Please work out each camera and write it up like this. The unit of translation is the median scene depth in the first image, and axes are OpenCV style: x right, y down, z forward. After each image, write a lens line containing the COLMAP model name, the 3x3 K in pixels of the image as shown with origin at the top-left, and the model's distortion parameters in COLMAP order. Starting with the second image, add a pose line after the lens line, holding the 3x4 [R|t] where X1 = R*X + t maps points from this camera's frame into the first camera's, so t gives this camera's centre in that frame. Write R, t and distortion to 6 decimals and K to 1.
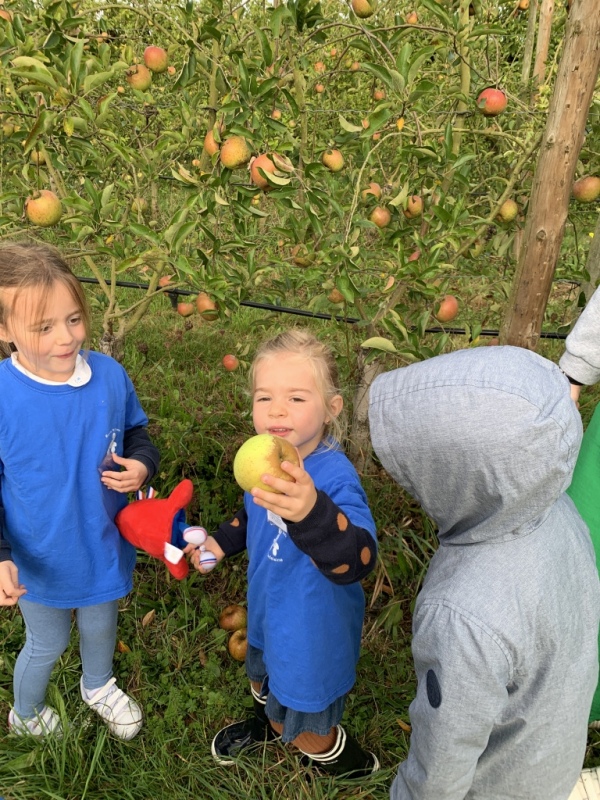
lens RADIAL K [[591.9, 0, 302.6], [0, 591.9, 392.0], [0, 0, 1]] dist [-0.029716, -0.004828]
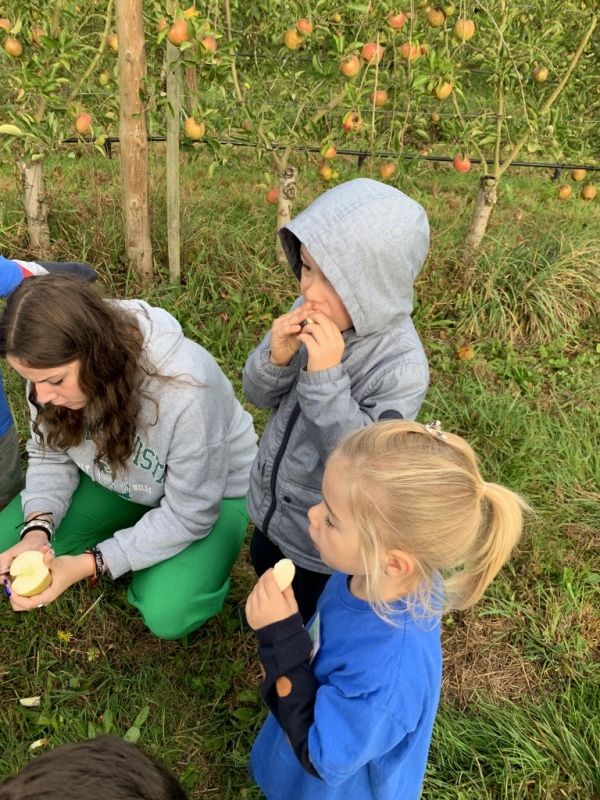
lens RADIAL K [[591.9, 0, 324.4], [0, 591.9, 404.8], [0, 0, 1]] dist [-0.029716, -0.004828]
pose [[0.892750, -0.208216, 0.399555, 0.082263], [0.125688, 0.966697, 0.222934, 0.284015], [-0.432667, -0.148805, 0.889188, -0.575692]]
